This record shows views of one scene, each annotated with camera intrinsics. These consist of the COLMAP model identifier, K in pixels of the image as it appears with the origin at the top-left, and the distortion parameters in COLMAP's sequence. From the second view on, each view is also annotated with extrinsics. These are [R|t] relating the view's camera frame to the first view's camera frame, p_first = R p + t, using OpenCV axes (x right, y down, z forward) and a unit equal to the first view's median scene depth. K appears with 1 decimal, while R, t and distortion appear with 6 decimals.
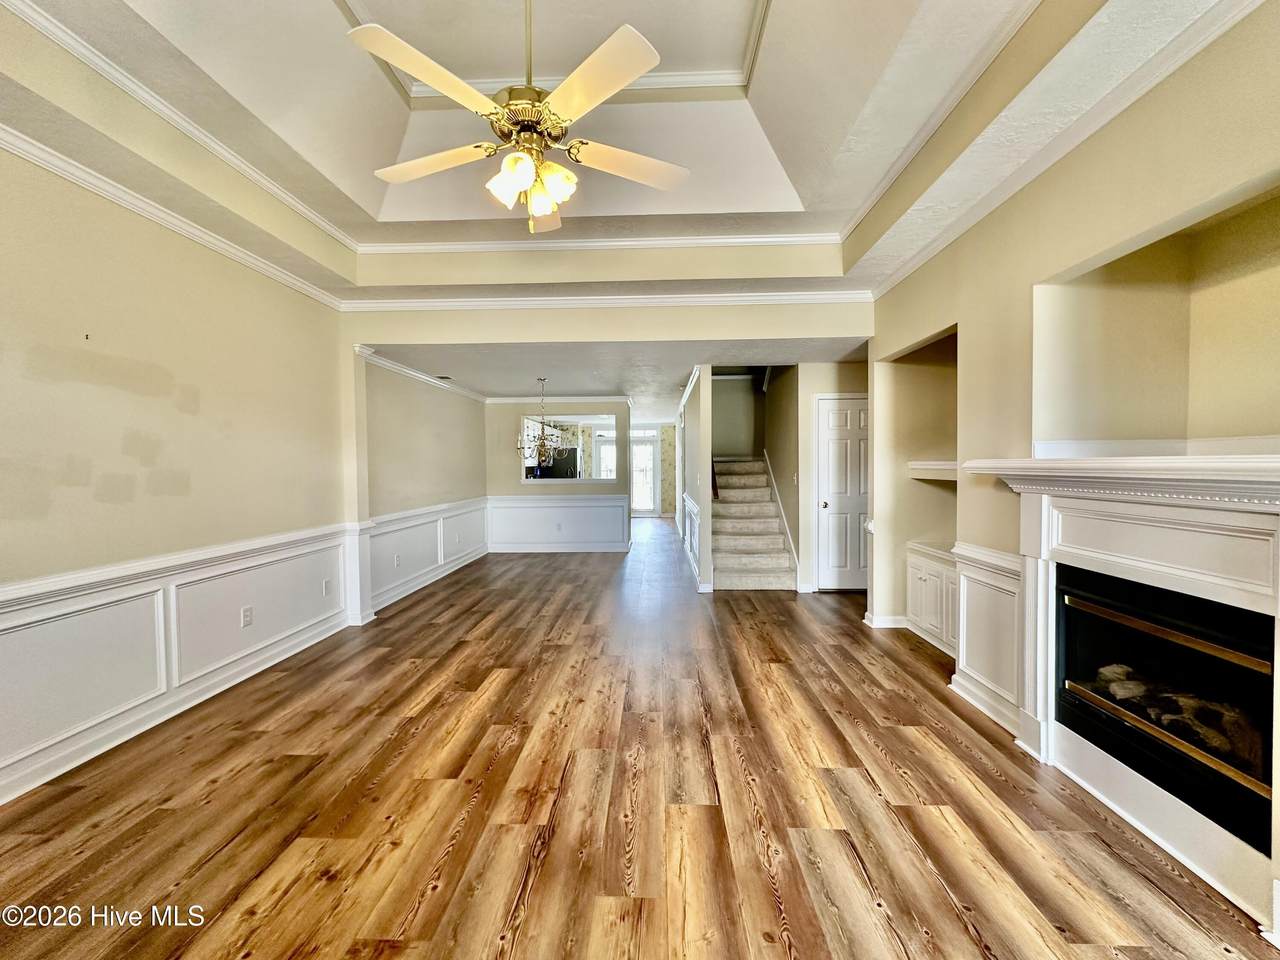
lens RADIAL K [[515.5, 0, 640.0], [0, 515.5, 480.0], [0, 0, 1]] dist [-0.000039, -0.000016]
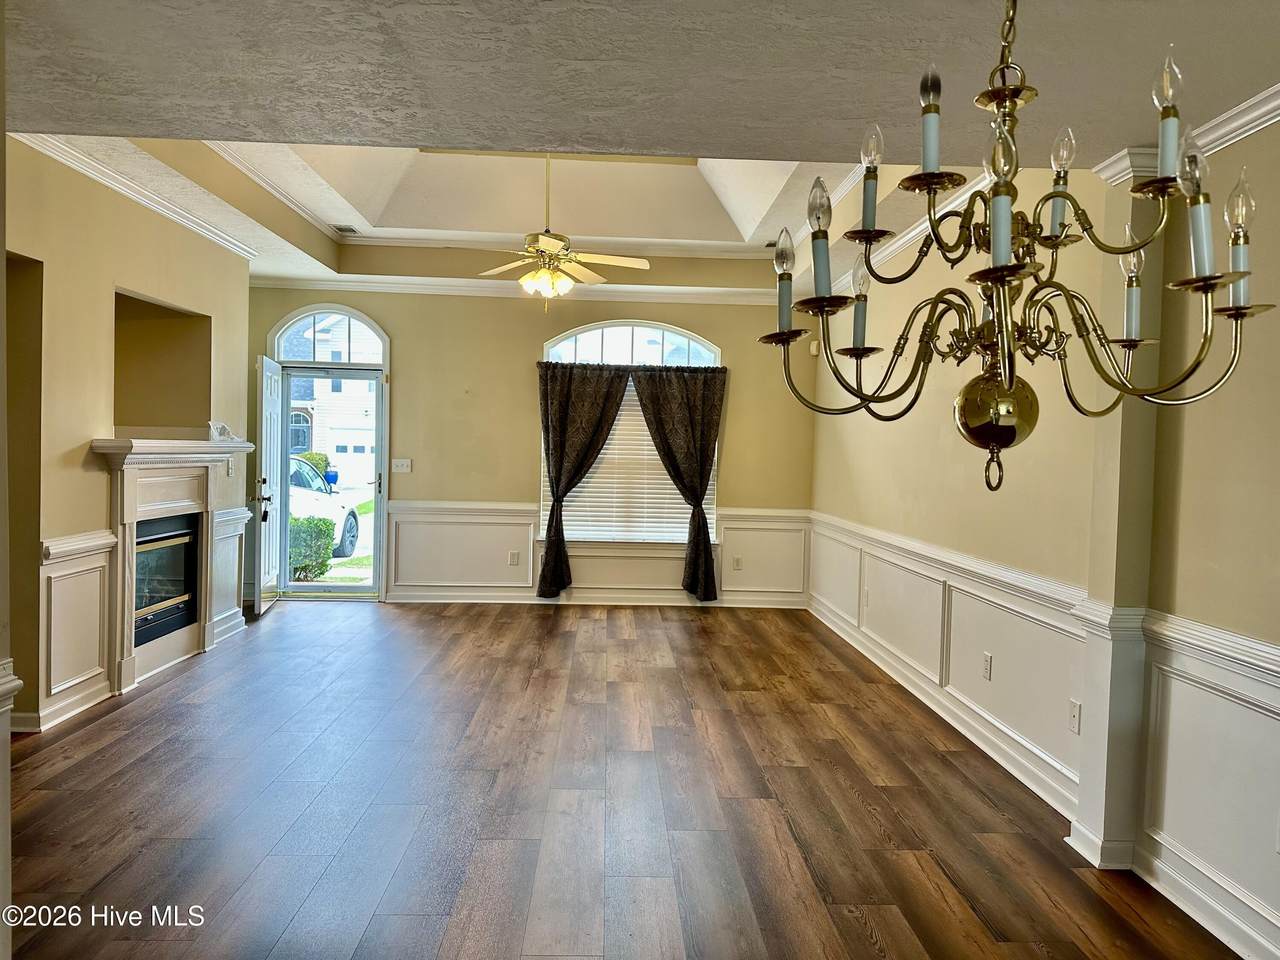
lens RADIAL K [[895.5, 0, 640.0], [0, 895.5, 480.0], [0, 0, 1]] dist [-0.007541, -0.063364]
pose [[-0.997415, -0.016187, -0.070004, -0.196717], [-0.020420, 0.997978, 0.060190, -0.072351], [0.068888, 0.061464, -0.995729, 2.445342]]
